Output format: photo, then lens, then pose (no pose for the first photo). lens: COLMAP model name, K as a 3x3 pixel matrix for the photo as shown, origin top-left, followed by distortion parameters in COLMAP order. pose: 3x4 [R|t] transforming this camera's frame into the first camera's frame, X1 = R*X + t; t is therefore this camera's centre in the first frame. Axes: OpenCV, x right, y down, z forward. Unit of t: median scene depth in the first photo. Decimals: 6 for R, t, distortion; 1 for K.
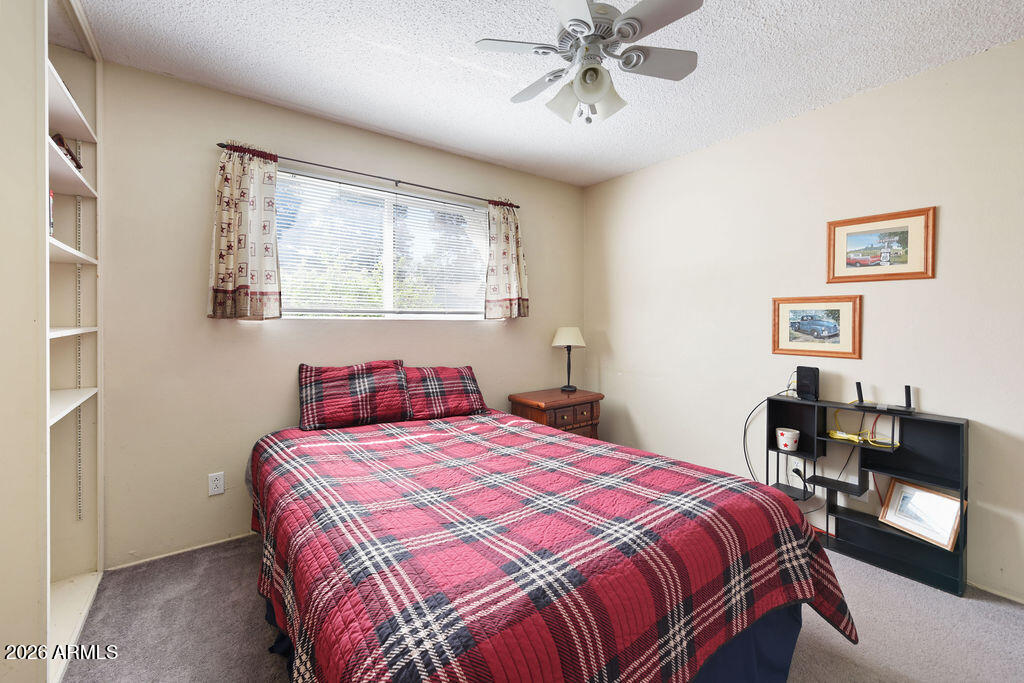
lens RADIAL K [[408.4, 0, 510.5], [0, 408.4, 323.7], [0, 0, 1]] dist [0.004002, -0.002045]
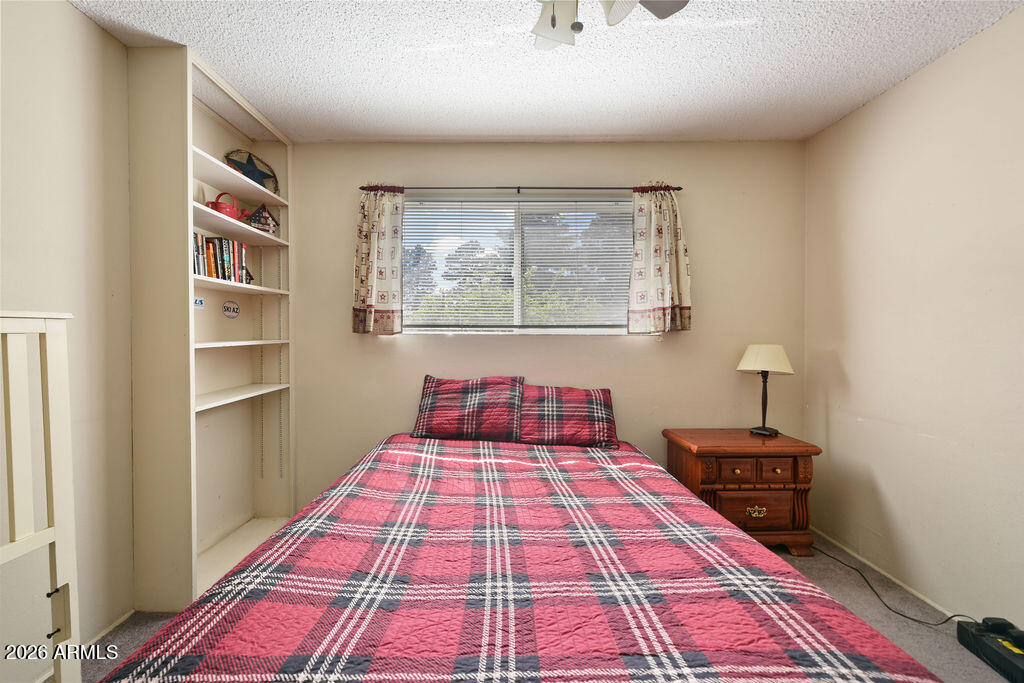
lens RADIAL K [[408.4, 0, 510.6], [0, 408.4, 341.6], [0, 0, 1]] dist [0.004002, -0.002045]
pose [[0.807845, 0.008589, -0.589332, 0.307244], [-0.004535, 0.999955, 0.008357, -0.000913], [0.589378, -0.004078, 0.807847, 0.255375]]
